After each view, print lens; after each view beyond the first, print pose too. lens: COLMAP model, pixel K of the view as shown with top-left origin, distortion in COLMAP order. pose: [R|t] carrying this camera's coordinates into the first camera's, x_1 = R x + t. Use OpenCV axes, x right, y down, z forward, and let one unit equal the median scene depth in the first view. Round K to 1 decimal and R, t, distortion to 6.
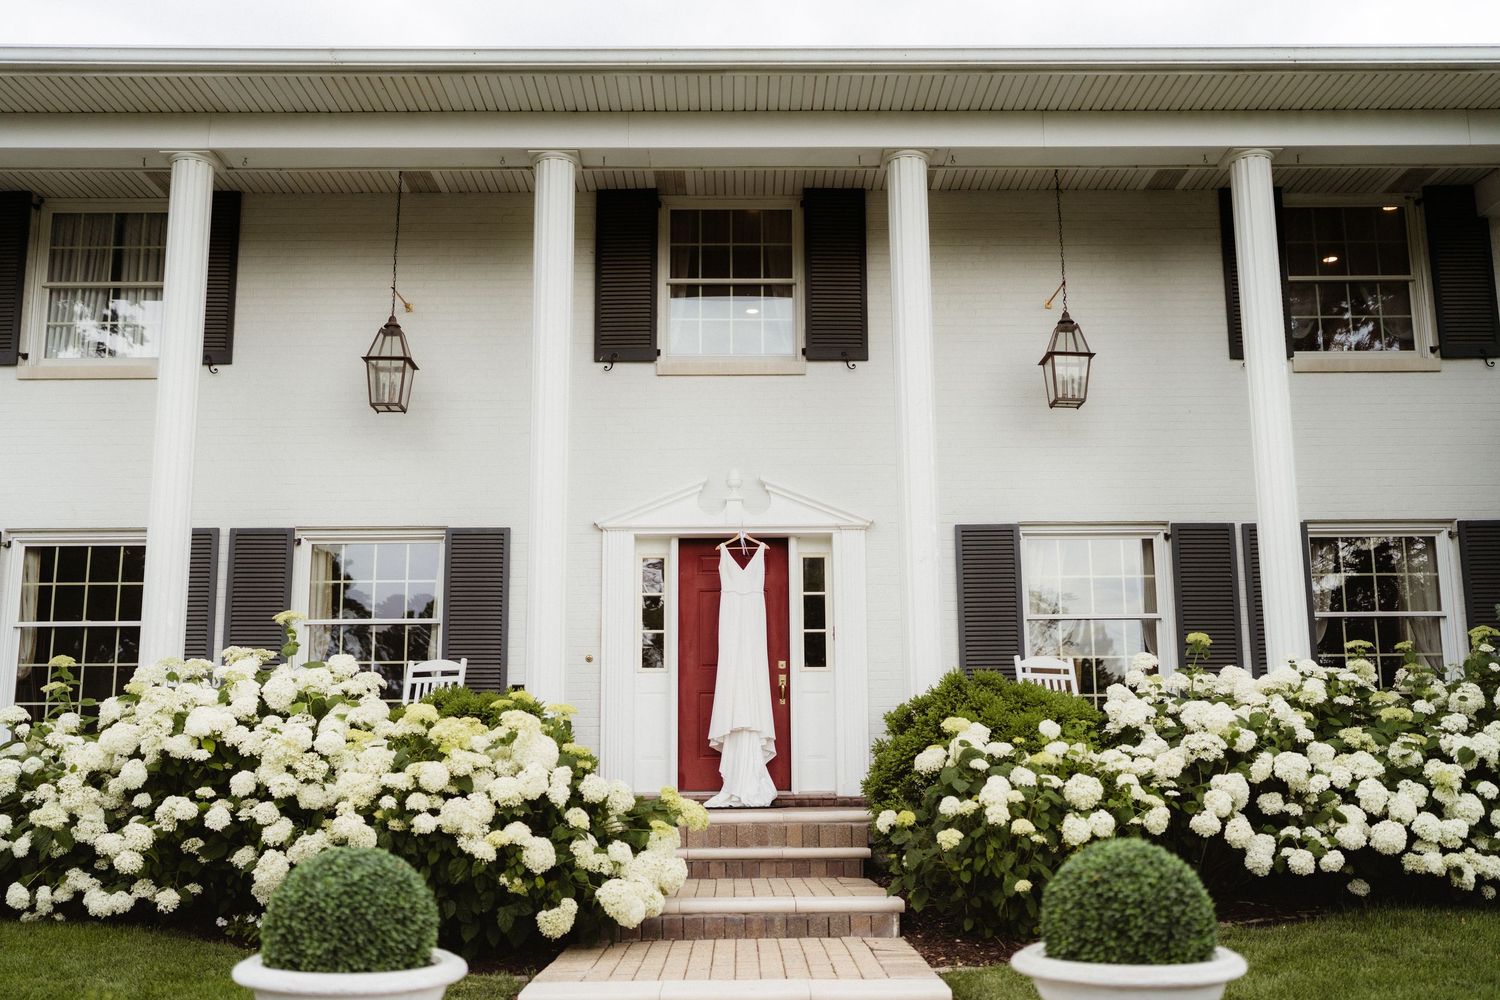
lens RADIAL K [[1412.2, 0, 750.0], [0, 1412.2, 500.0], [0, 0, 1]] dist [0.003536, 0.016362]
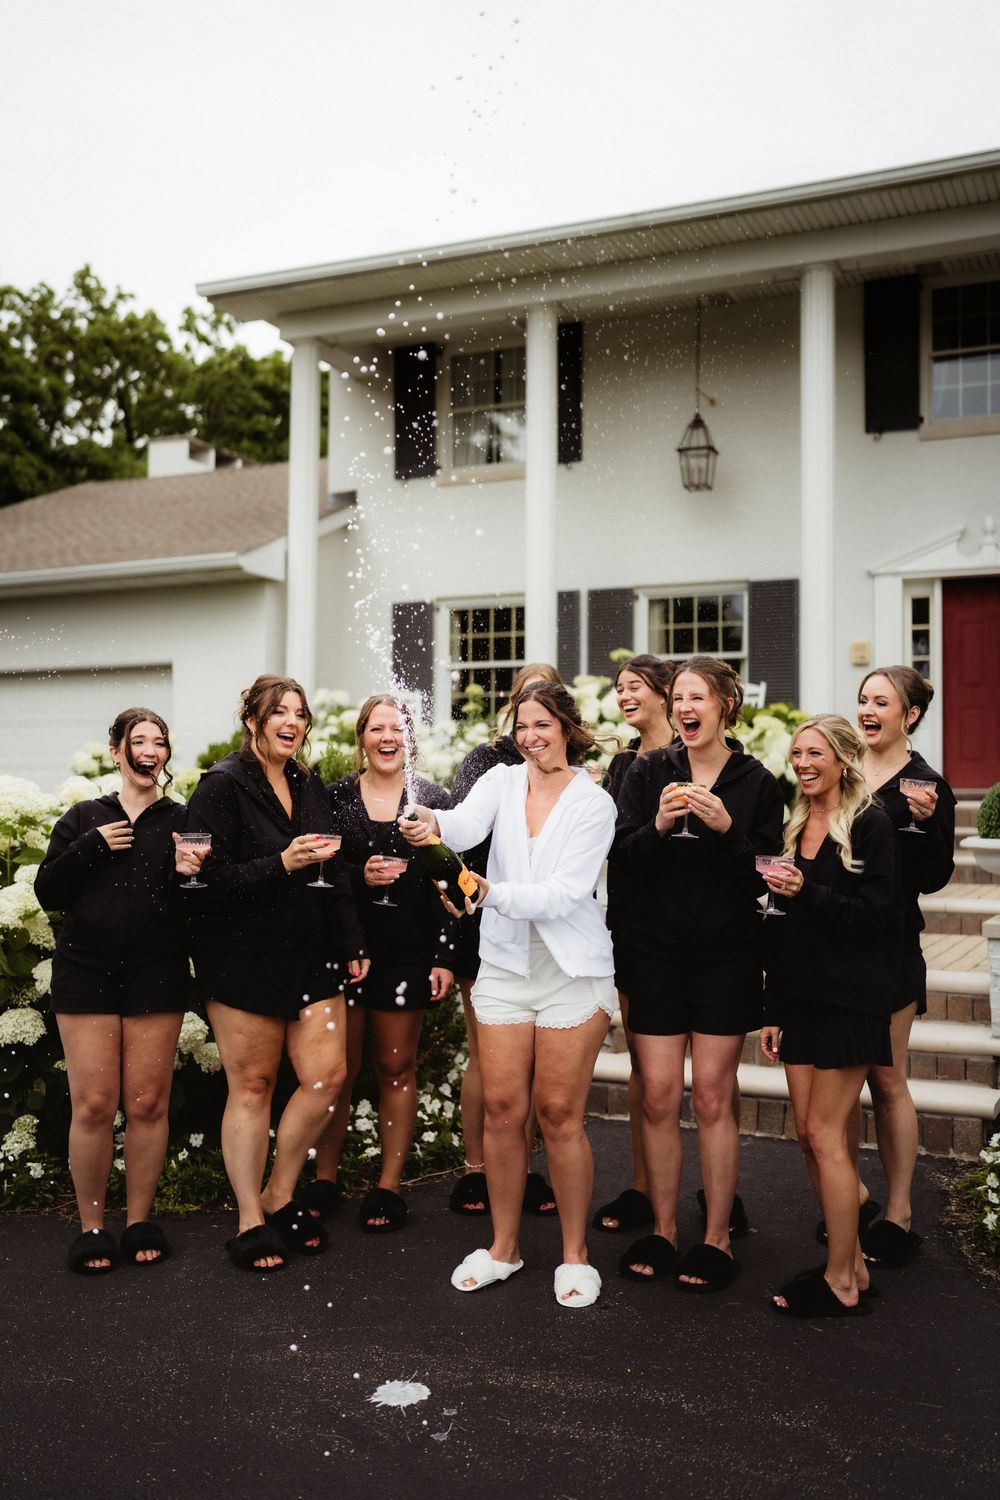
lens RADIAL K [[1412.2, 0, 500.0], [0, 1412.2, 750.0], [0, 0, 1]] dist [0.003536, 0.016362]
pose [[0.905180, 0.001093, -0.425028, 0.120132], [0.063809, 0.988314, 0.138434, -0.019296], [0.420212, -0.152428, 0.894532, -0.237379]]
